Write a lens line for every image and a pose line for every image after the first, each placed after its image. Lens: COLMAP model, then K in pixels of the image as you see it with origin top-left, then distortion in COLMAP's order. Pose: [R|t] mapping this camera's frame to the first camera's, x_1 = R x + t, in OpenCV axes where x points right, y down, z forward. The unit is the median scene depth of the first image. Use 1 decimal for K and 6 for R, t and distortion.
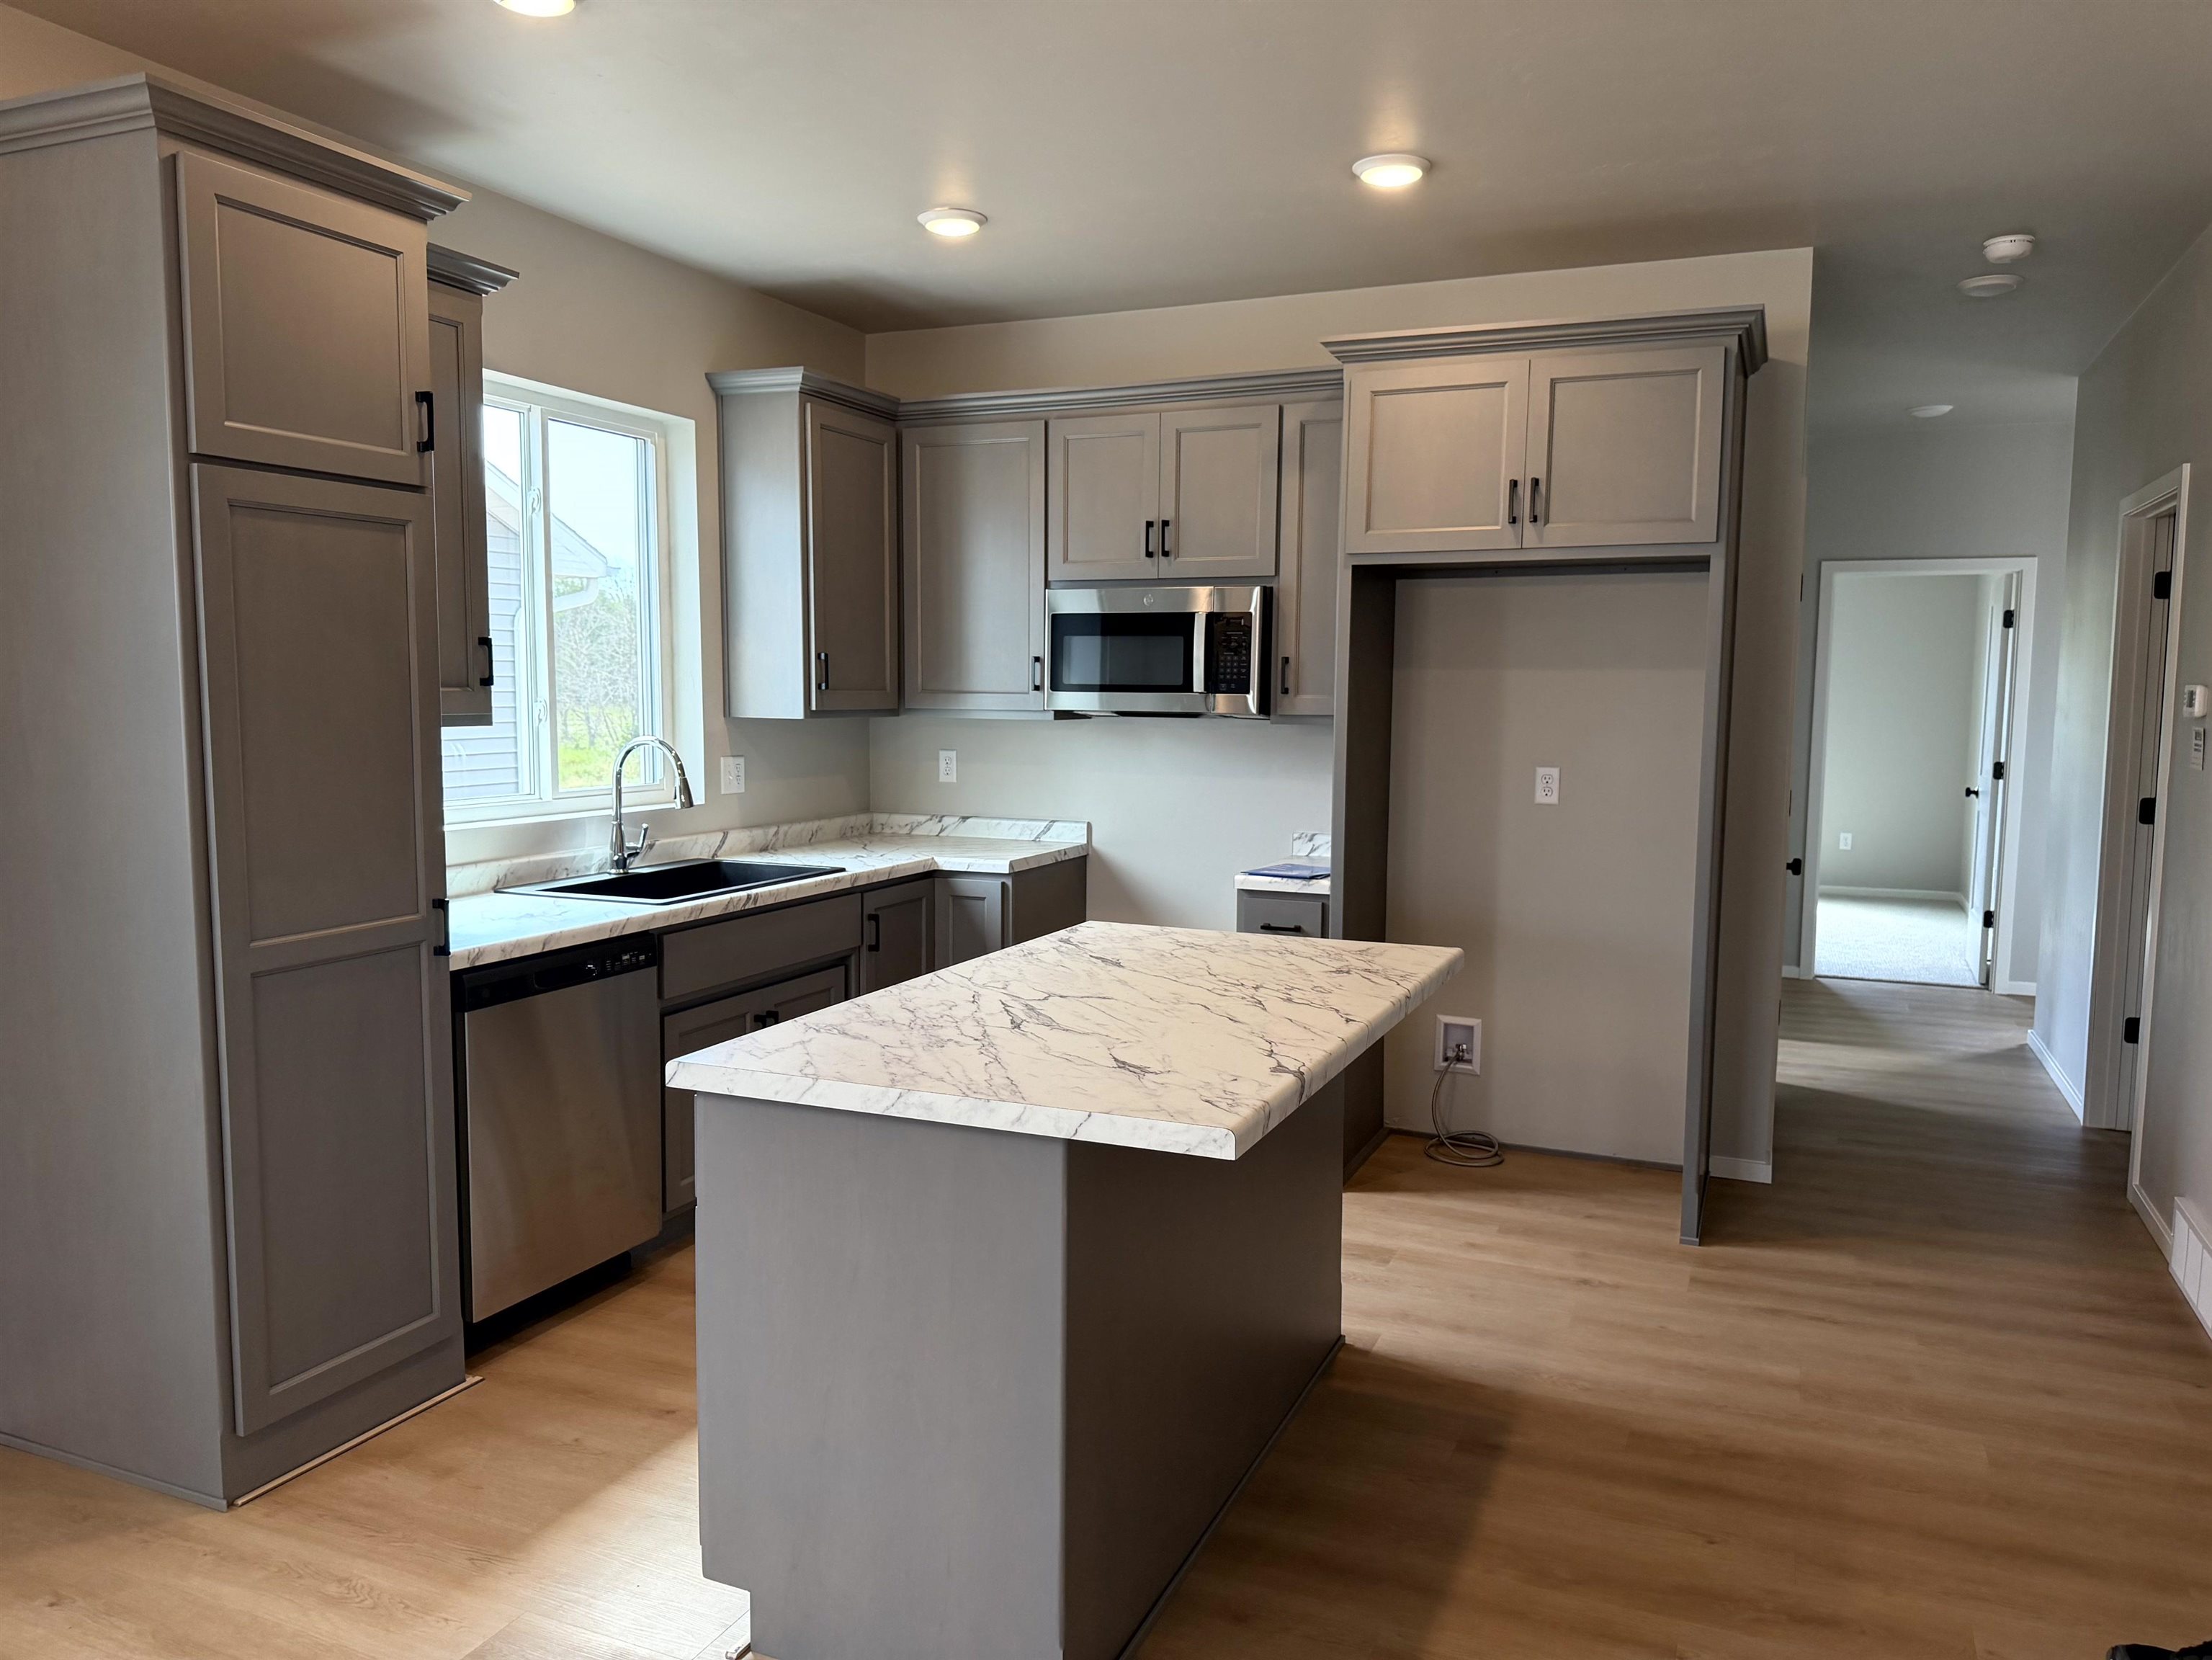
lens RADIAL K [[1529.9, 0, 1113.1], [0, 1529.9, 839.6], [0, 0, 1]] dist [0.028439, -0.033299]
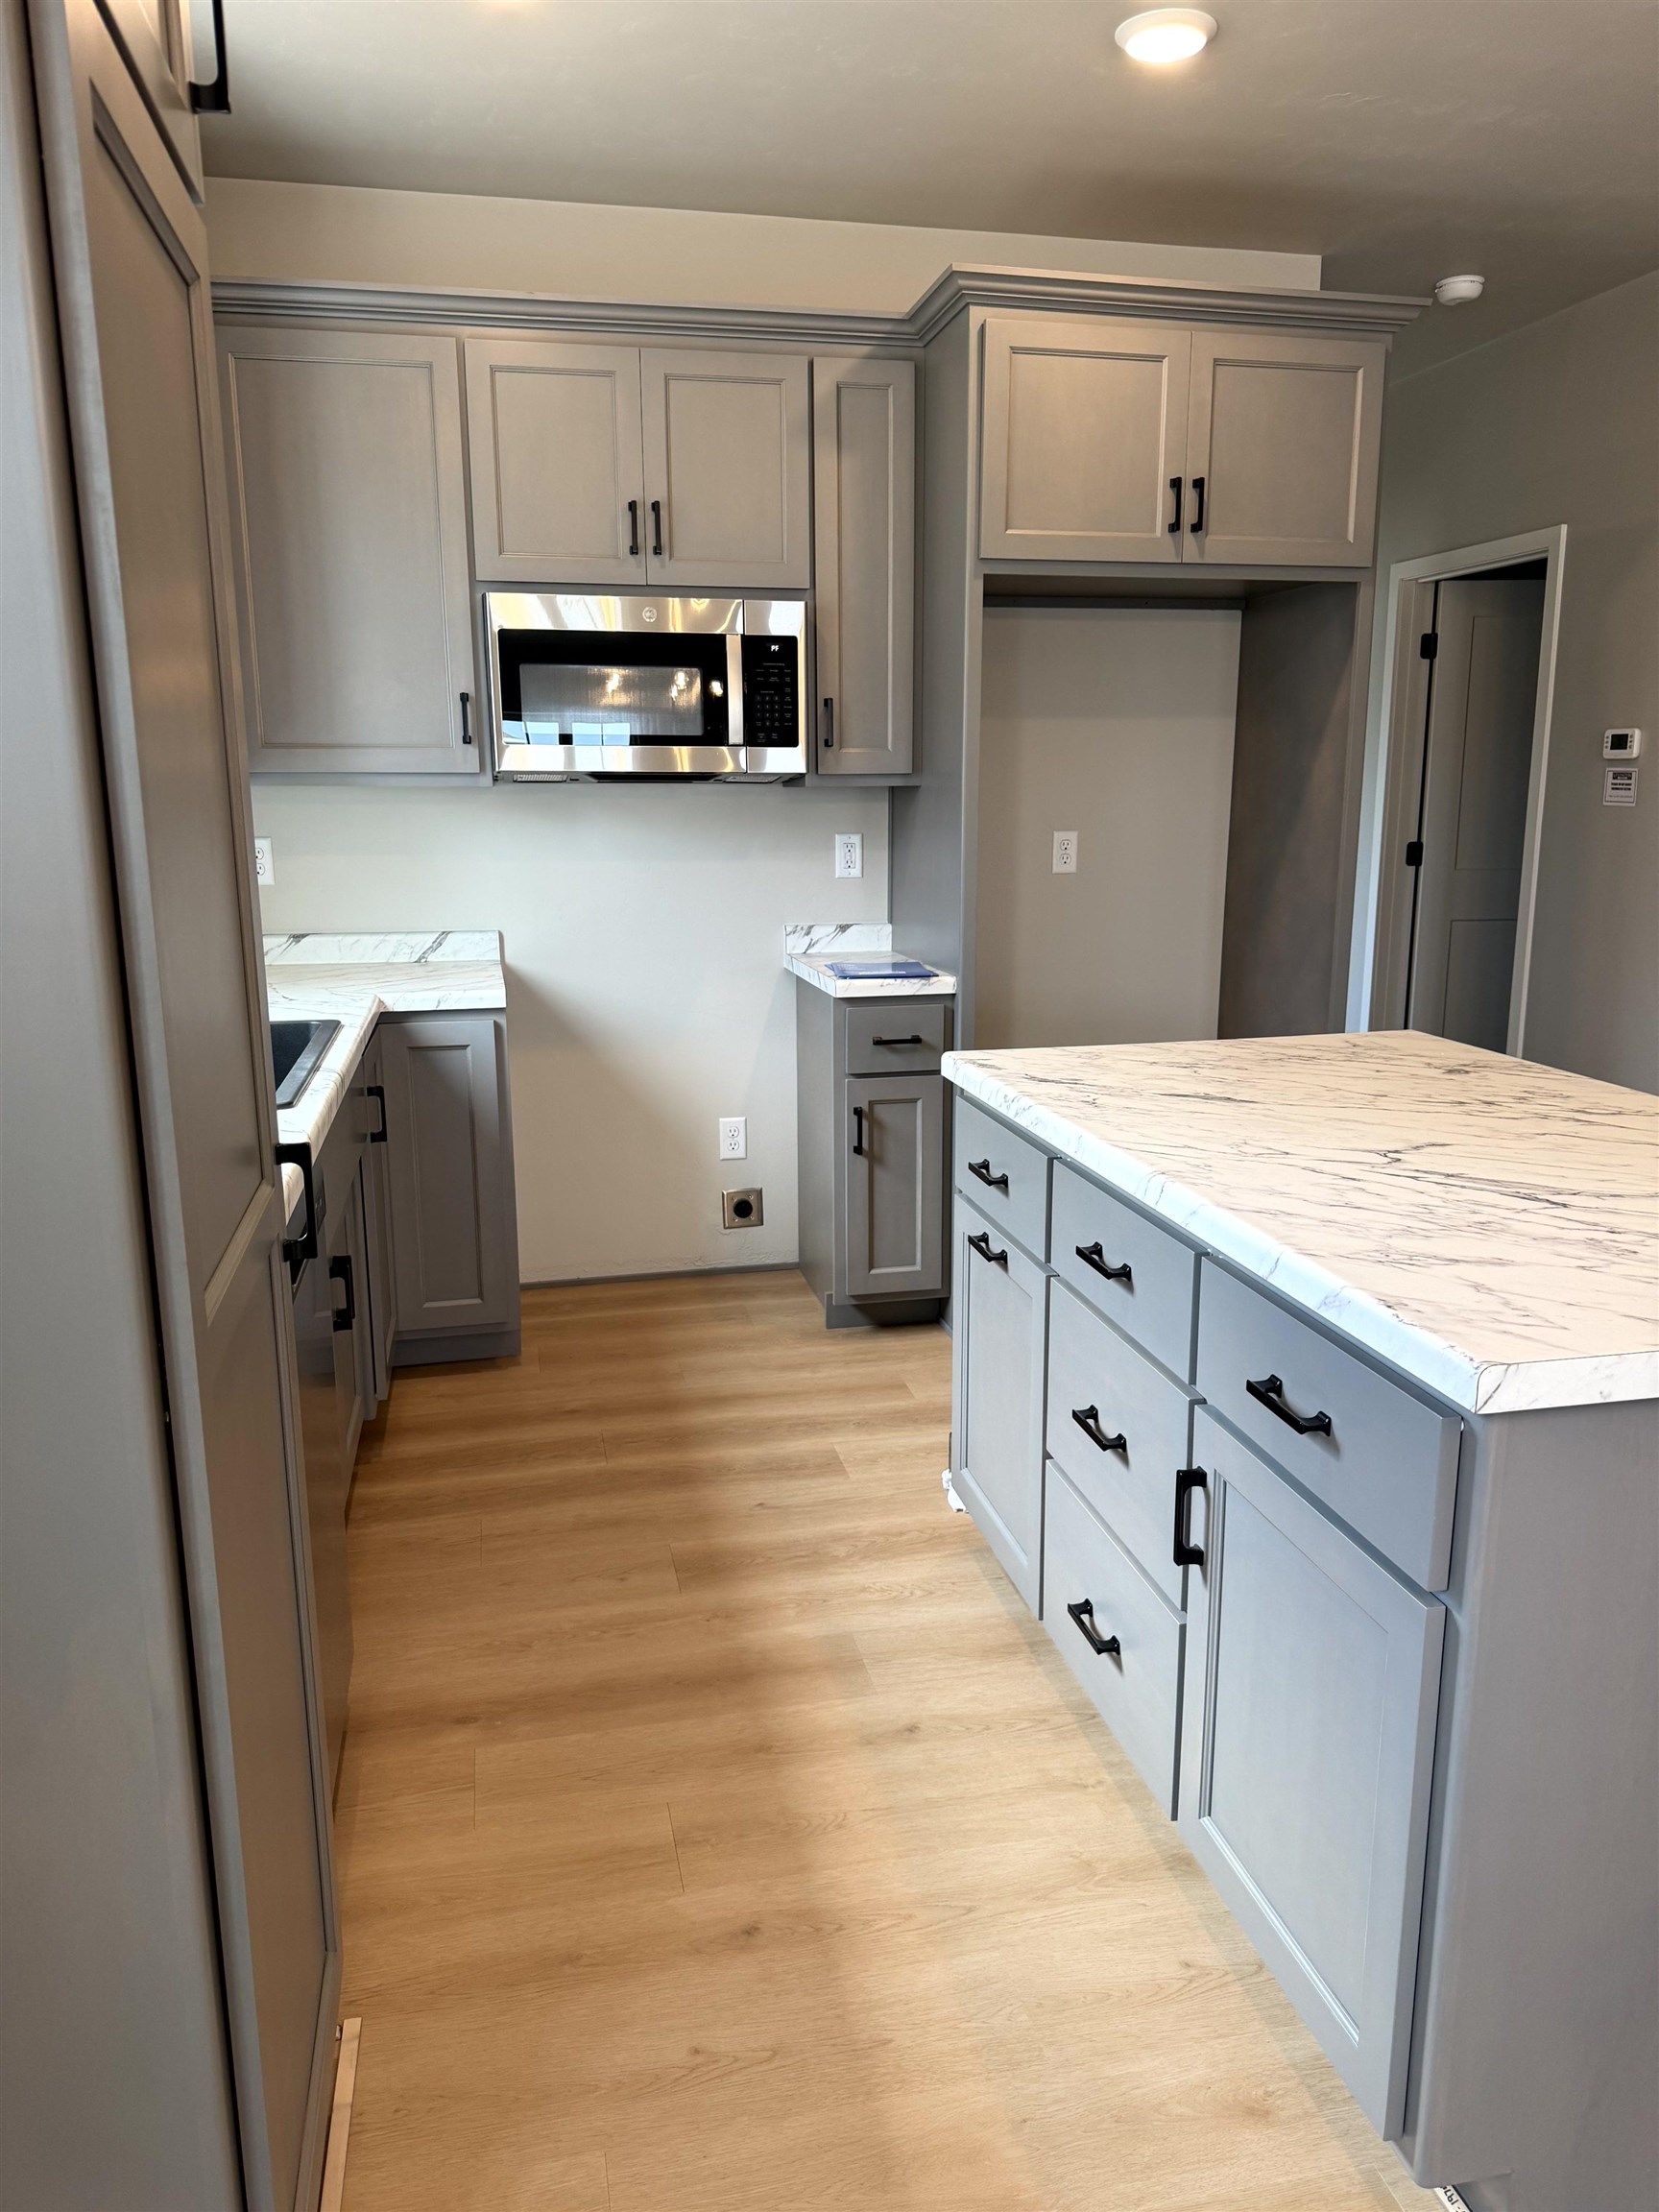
lens RADIAL K [[1570.4, 0, 818.8], [0, 1570.4, 1103.4], [0, 0, 1]] dist [0.113171, -0.195286]
pose [[0.806569, -0.128719, 0.576956, -0.457175], [0.069588, 0.989894, 0.123564, -0.016481], [-0.587030, -0.059514, 0.807375, 0.394489]]
